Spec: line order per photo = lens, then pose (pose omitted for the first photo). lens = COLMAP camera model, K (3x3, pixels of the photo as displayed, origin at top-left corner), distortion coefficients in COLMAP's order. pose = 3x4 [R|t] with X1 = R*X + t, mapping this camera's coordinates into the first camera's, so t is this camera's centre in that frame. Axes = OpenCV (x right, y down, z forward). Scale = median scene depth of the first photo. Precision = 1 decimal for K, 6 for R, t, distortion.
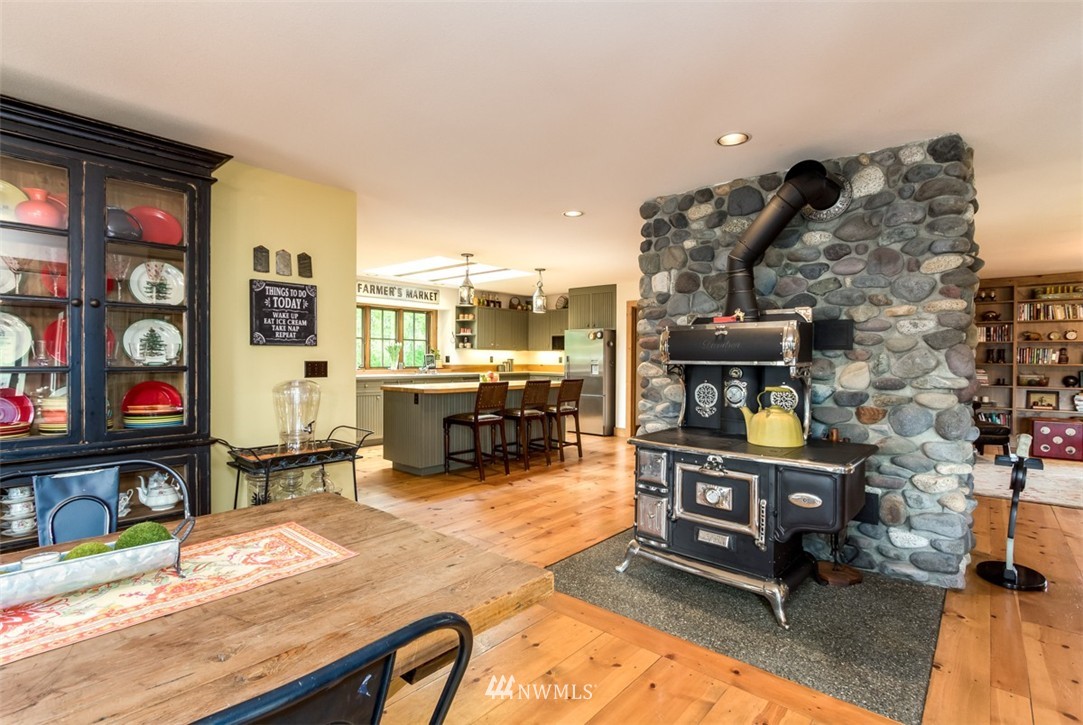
lens RADIAL K [[516.8, 0, 541.5], [0, 516.8, 362.2], [0, 0, 1]] dist [0.001922, 0.001542]
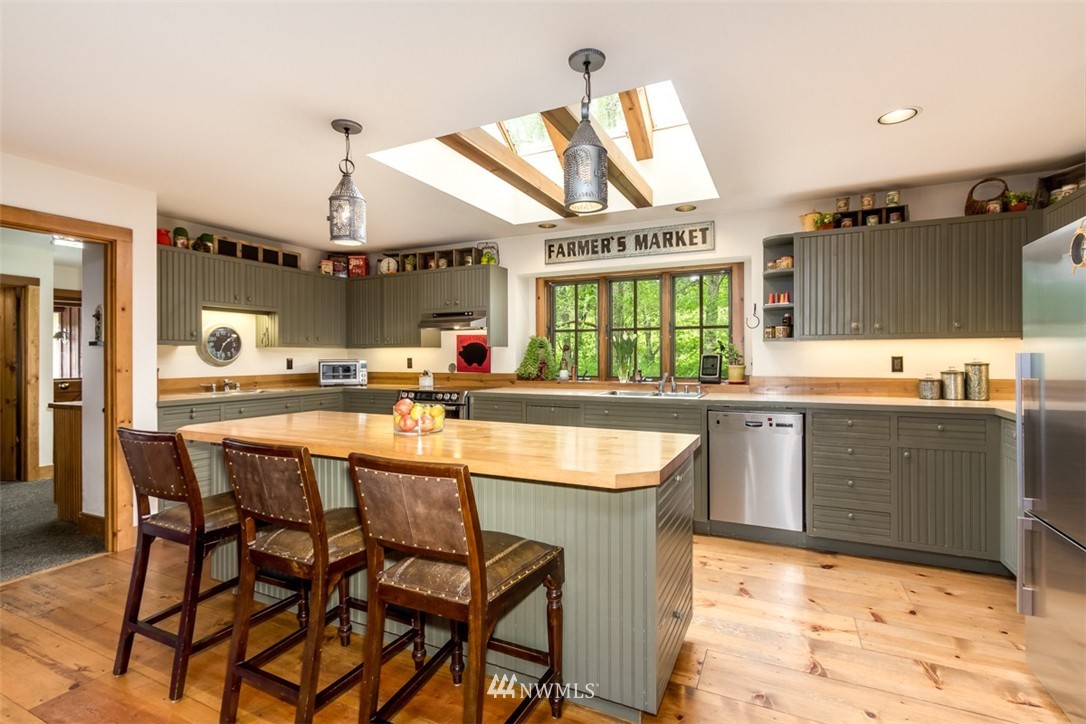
lens RADIAL K [[518.2, 0, 547.1], [0, 518.2, 363.1], [0, 0, 1]] dist [0.001922, 0.001542]
pose [[0.272751, -0.007253, -0.962057, 0.227010], [-0.005387, 0.999944, -0.009065, -0.001314], [0.962070, 0.007655, 0.272696, 0.734073]]
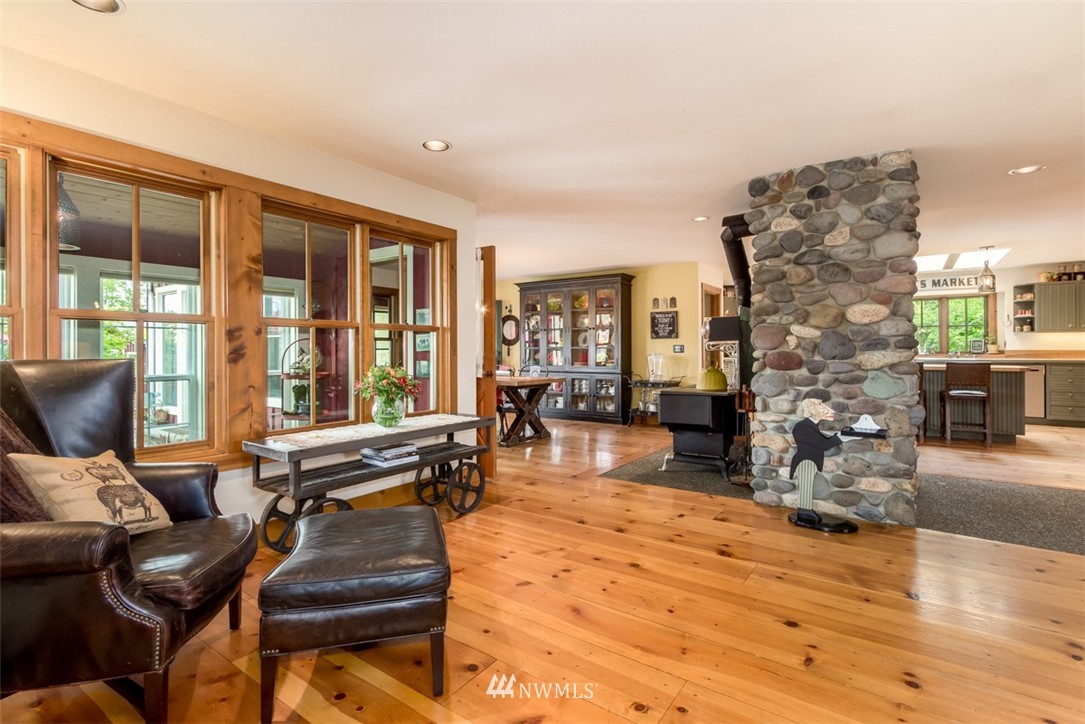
lens RADIAL K [[517.7, 0, 539.9], [0, 517.7, 353.2], [0, 0, 1]] dist [0.001922, 0.001542]
pose [[0.081054, -0.006982, -0.996685, 0.716024], [-0.005064, 0.999960, -0.007416, 0.022187], [0.996697, 0.005648, 0.081015, 0.098468]]
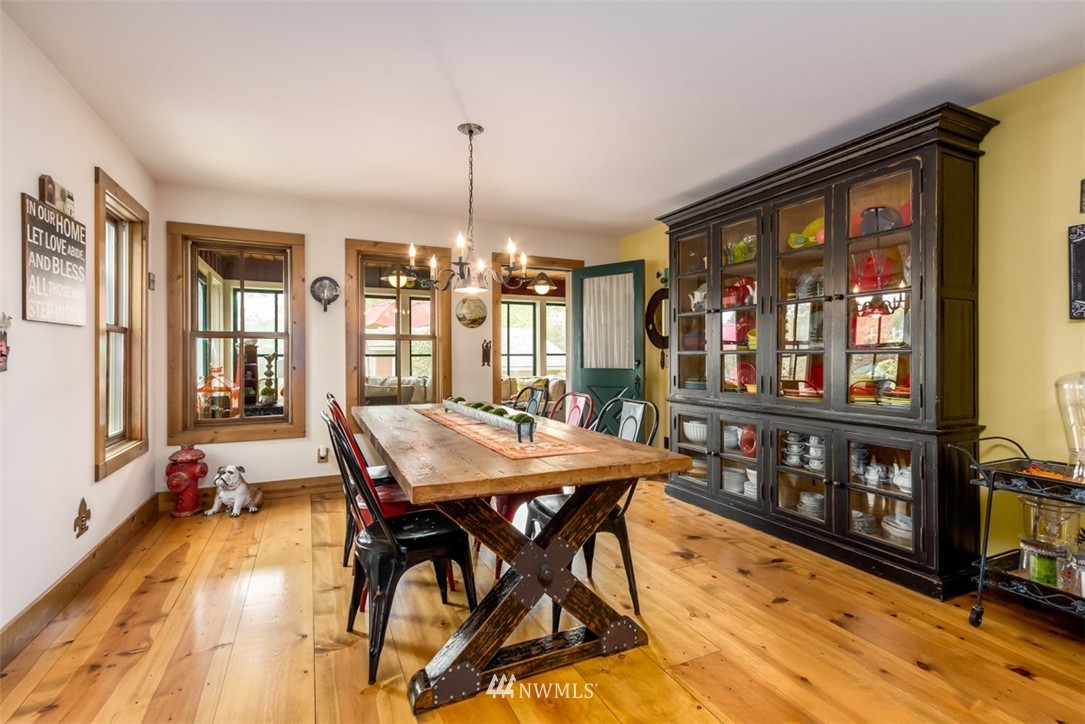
lens RADIAL K [[517.7, 0, 540.1], [0, 517.7, 358.2], [0, 0, 1]] dist [0.001922, 0.001542]
pose [[-0.380697, -0.002684, -0.924696, 0.143213], [-0.009068, 0.999959, 0.000831, 0.009539], [0.924655, 0.008702, -0.380705, 0.225789]]
